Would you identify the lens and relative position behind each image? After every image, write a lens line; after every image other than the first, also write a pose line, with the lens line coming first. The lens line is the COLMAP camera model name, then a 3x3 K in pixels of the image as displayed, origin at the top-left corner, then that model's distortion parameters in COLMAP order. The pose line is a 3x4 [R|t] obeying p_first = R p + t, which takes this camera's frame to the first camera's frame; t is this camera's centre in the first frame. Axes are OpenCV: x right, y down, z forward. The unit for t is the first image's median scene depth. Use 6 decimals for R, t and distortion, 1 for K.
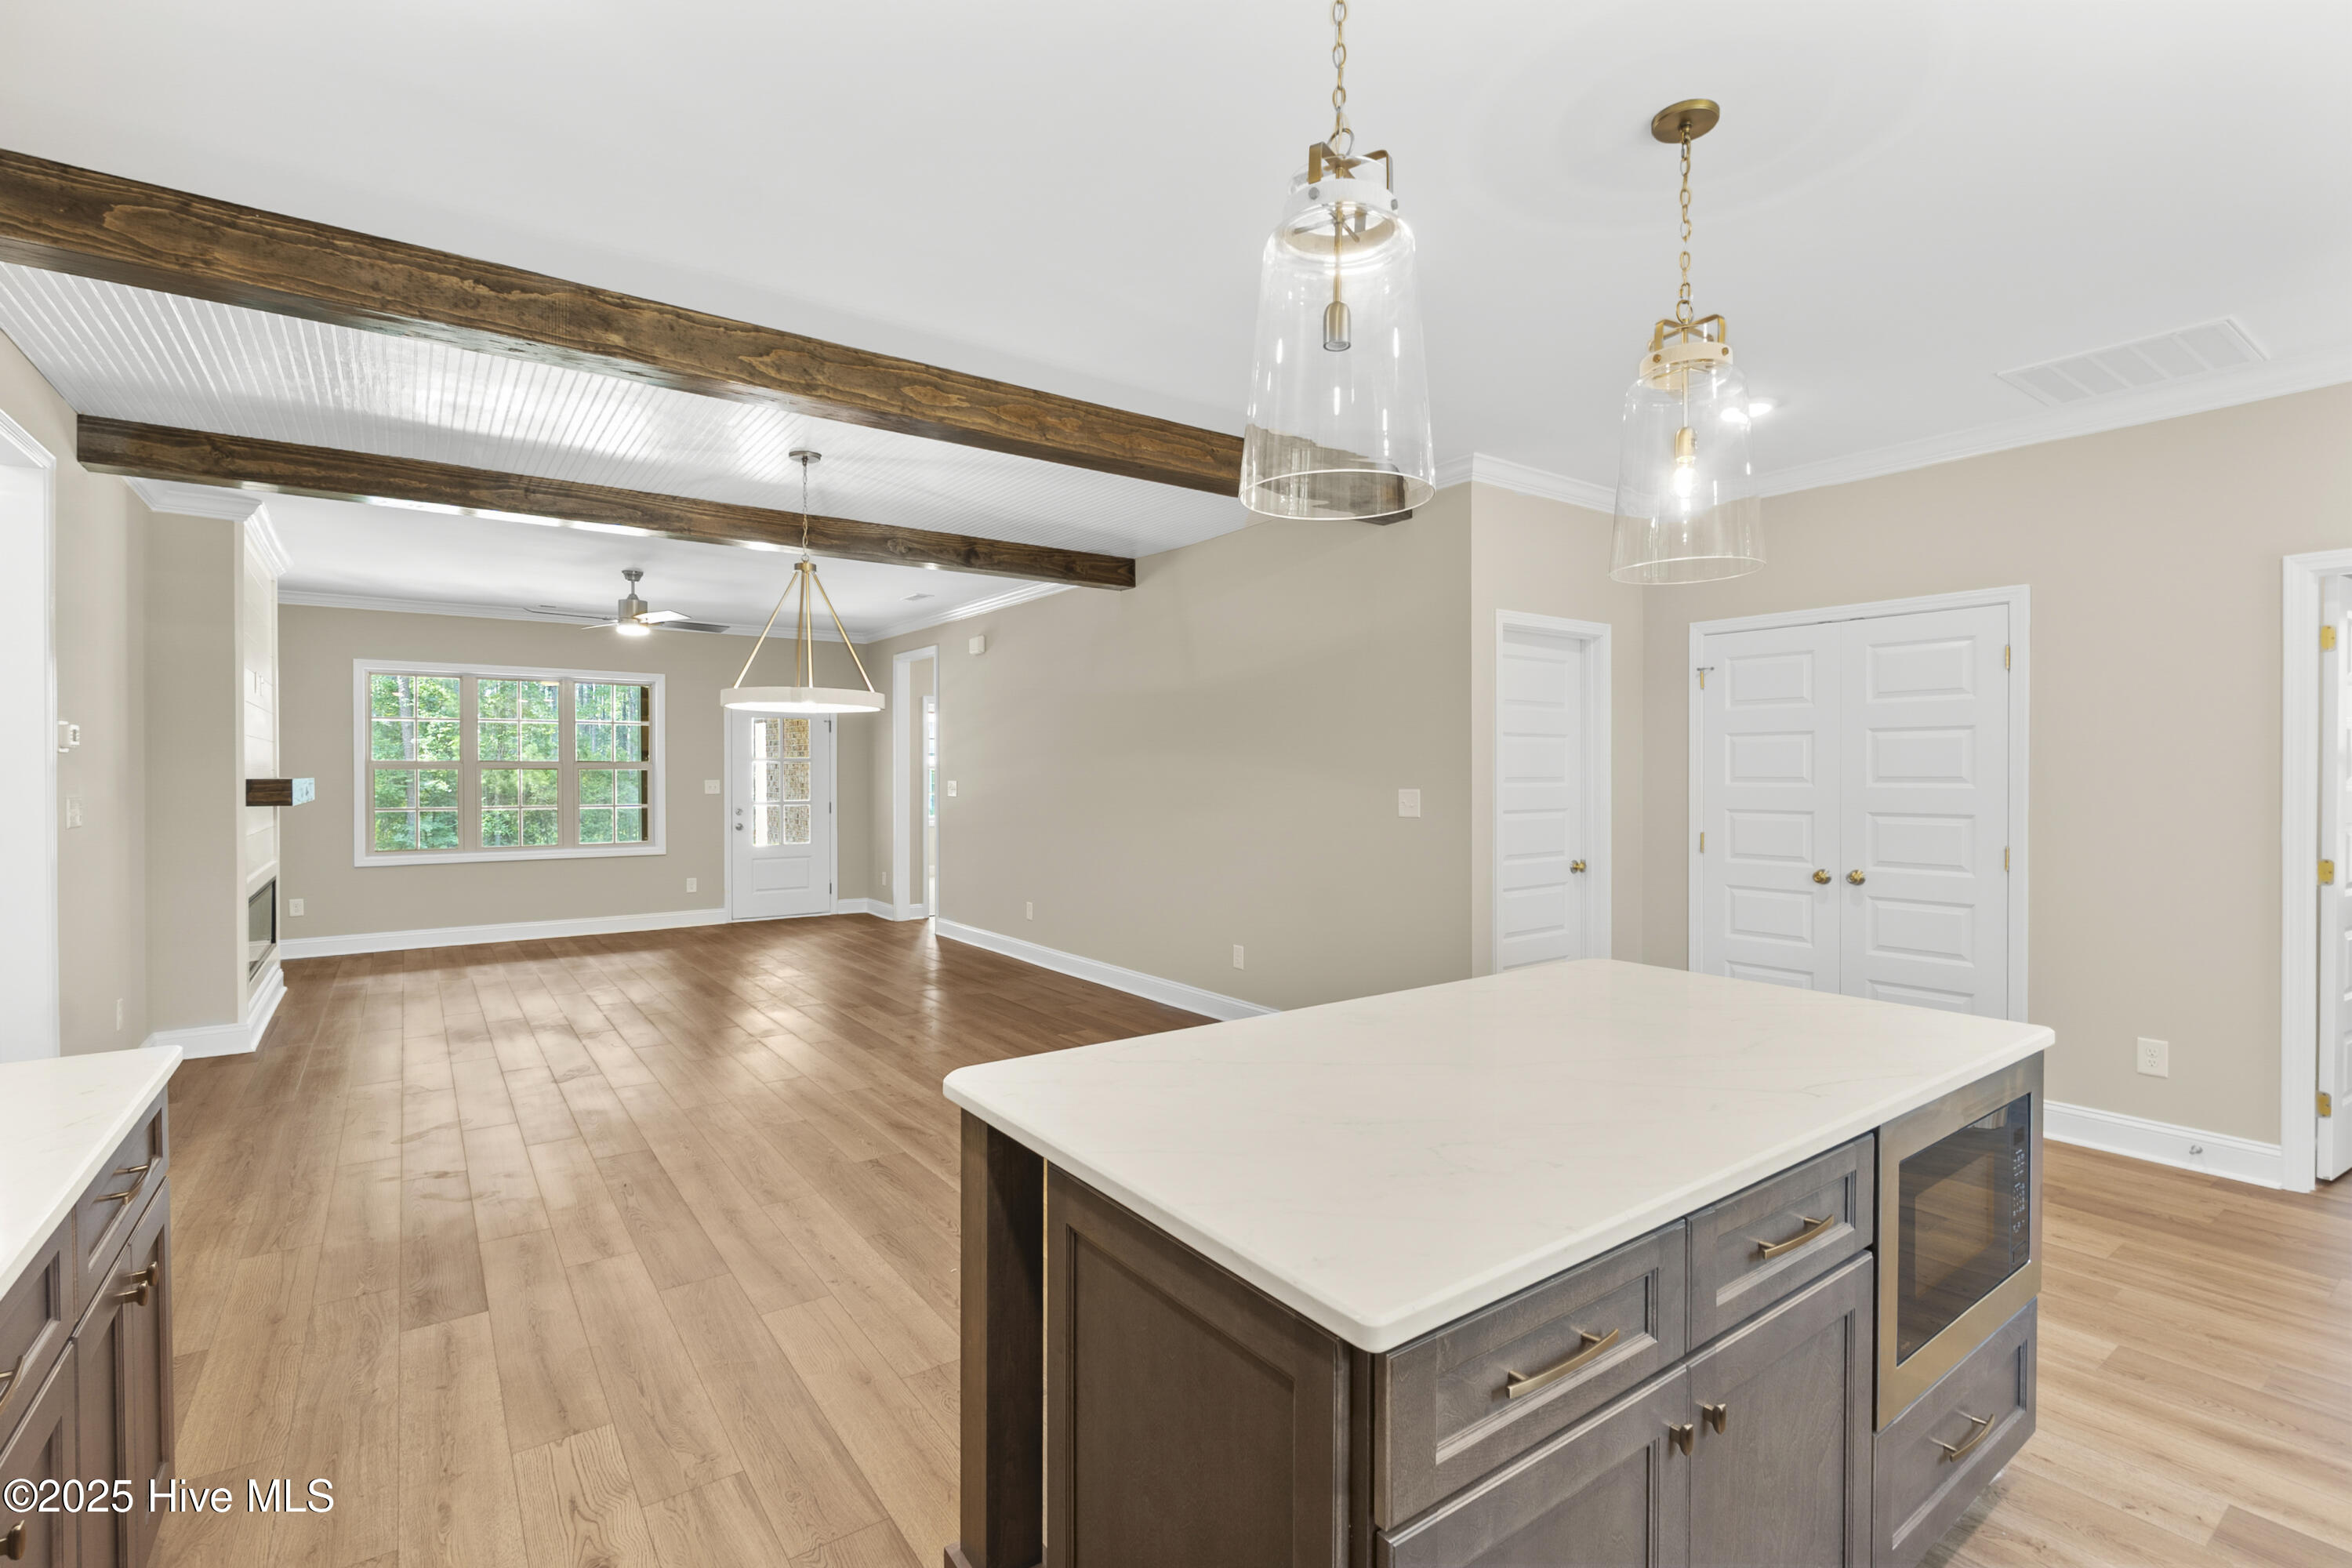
lens RADIAL K [[1075.1, 0, 1174.3], [0, 1075.1, 778.9], [0, 0, 1]] dist [-0.012254, 0.002188]
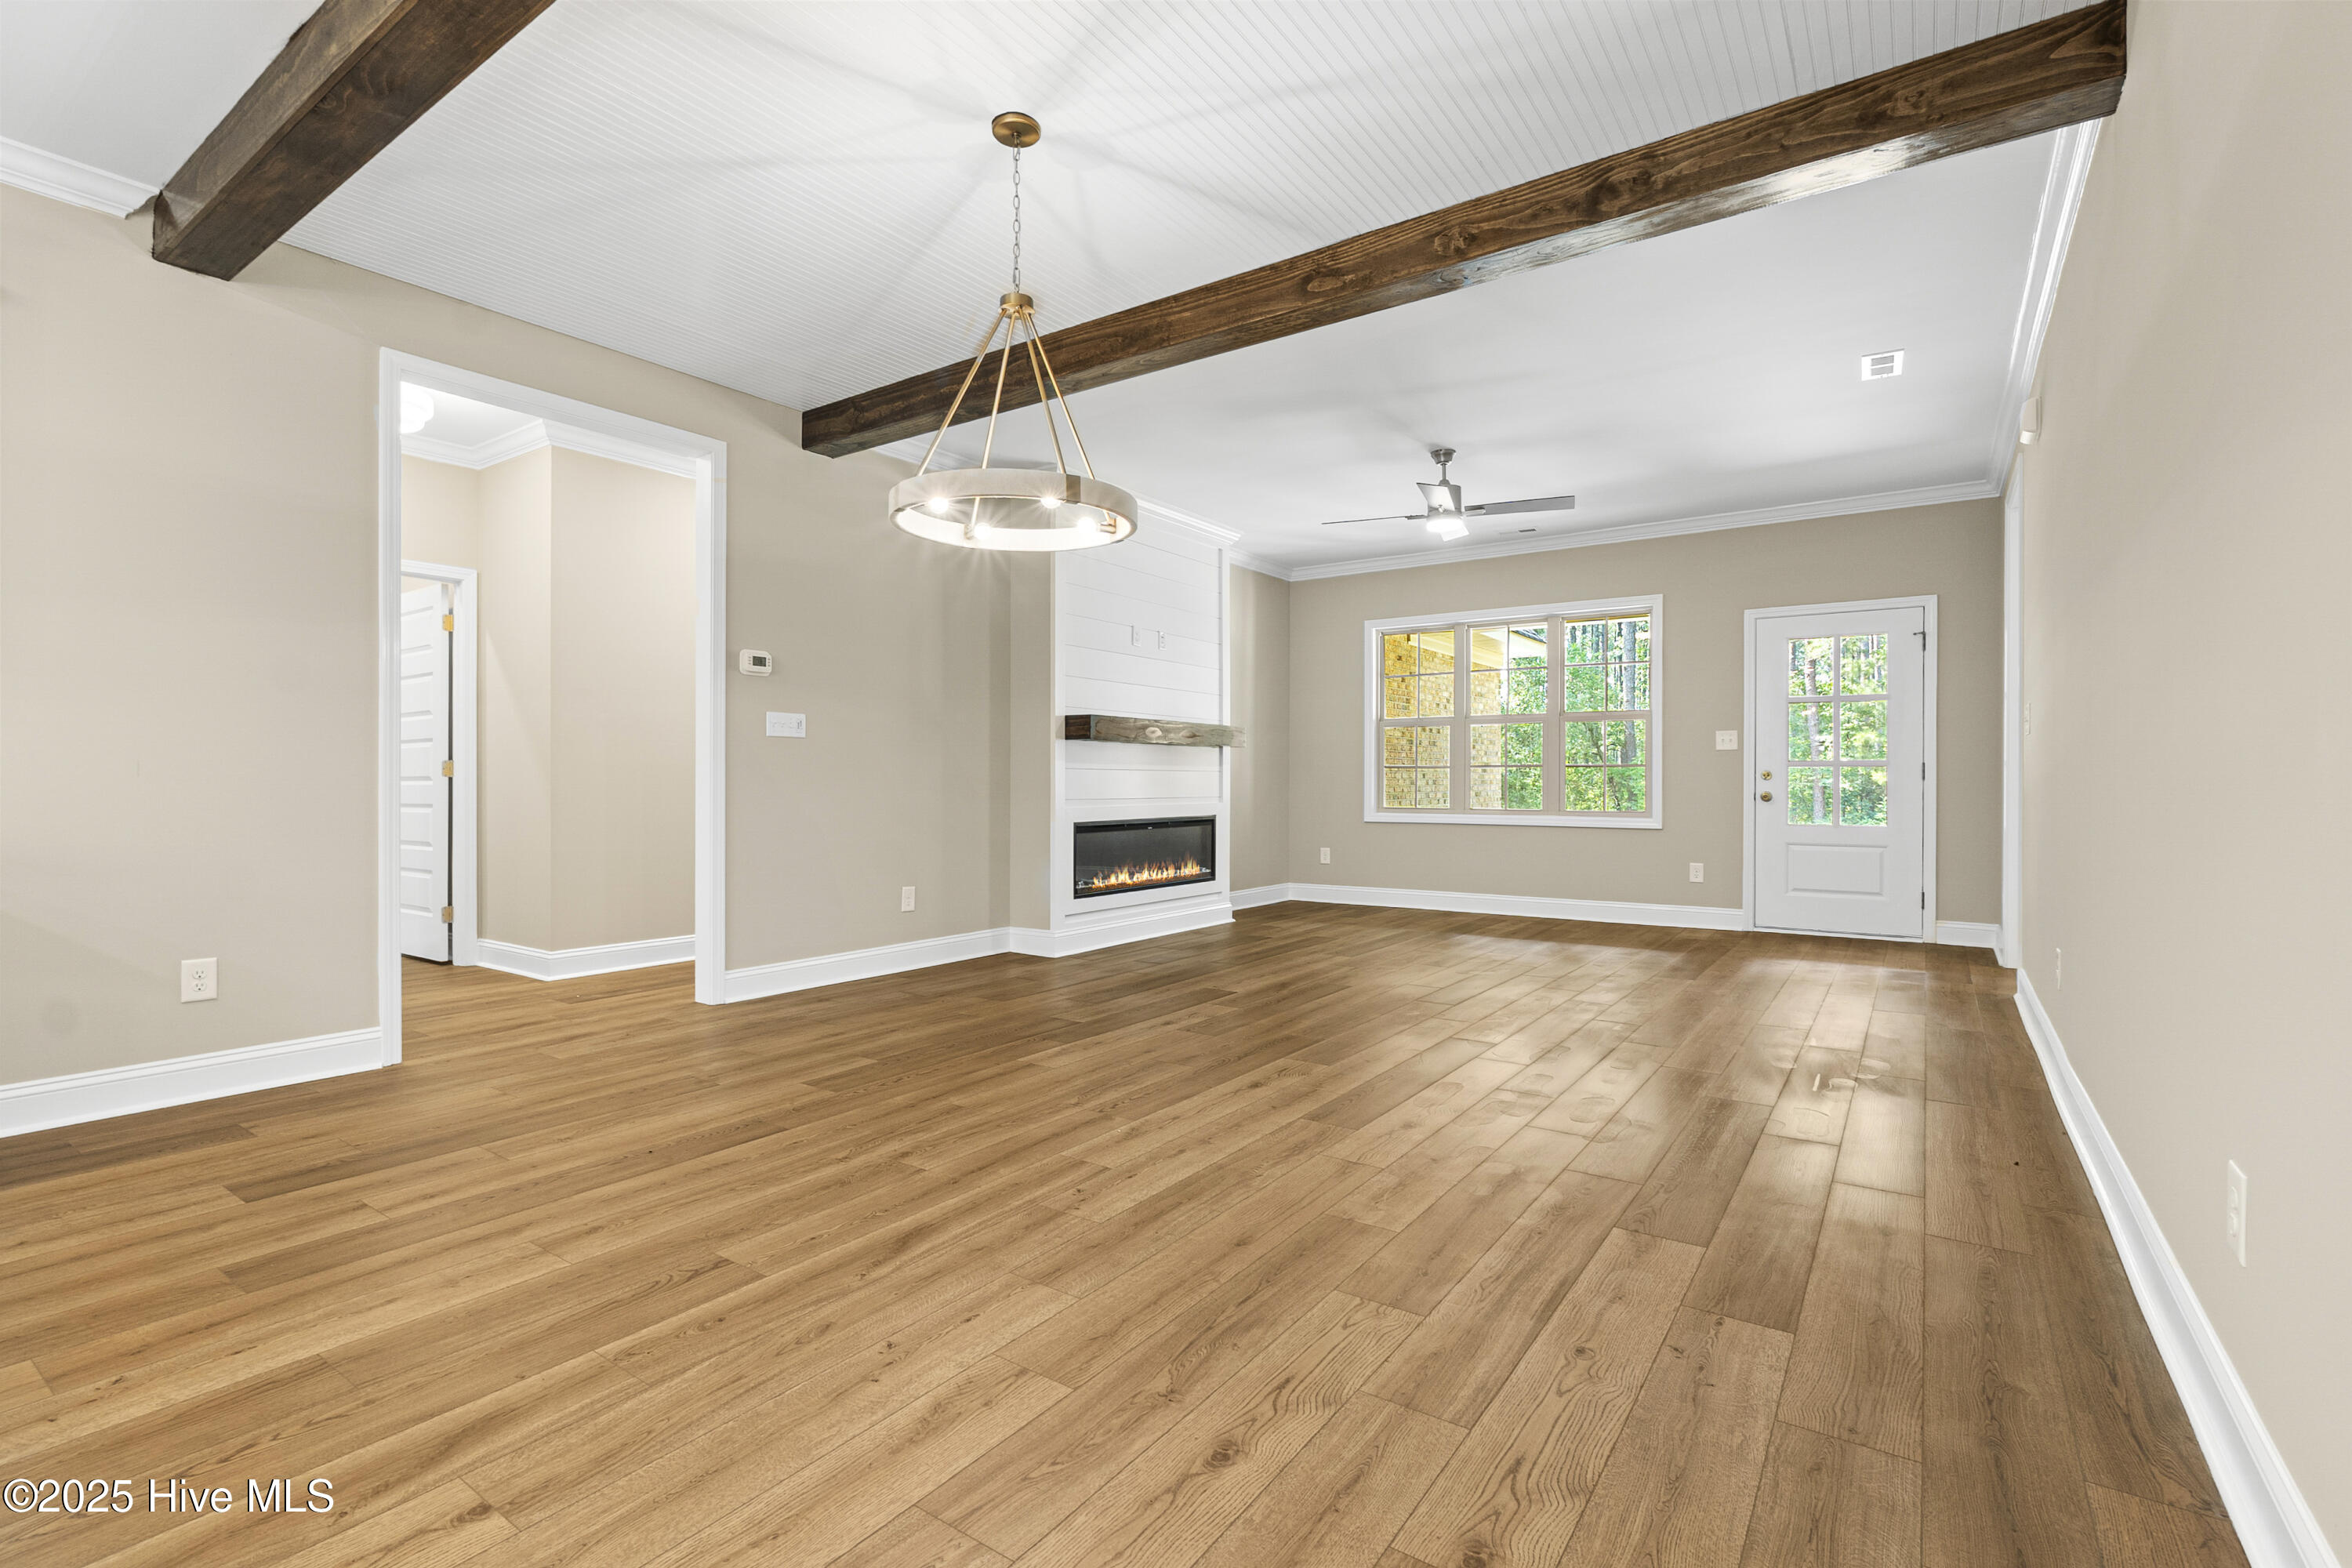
lens RADIAL K [[1075.1, 0, 1179.3], [0, 1075.1, 785.9], [0, 0, 1]] dist [-0.012254, 0.002188]
pose [[0.334350, 0.005327, -0.942434, 0.320254], [-0.007109, 0.999970, 0.003130, 0.094556], [0.942422, 0.005653, 0.334377, 0.991118]]
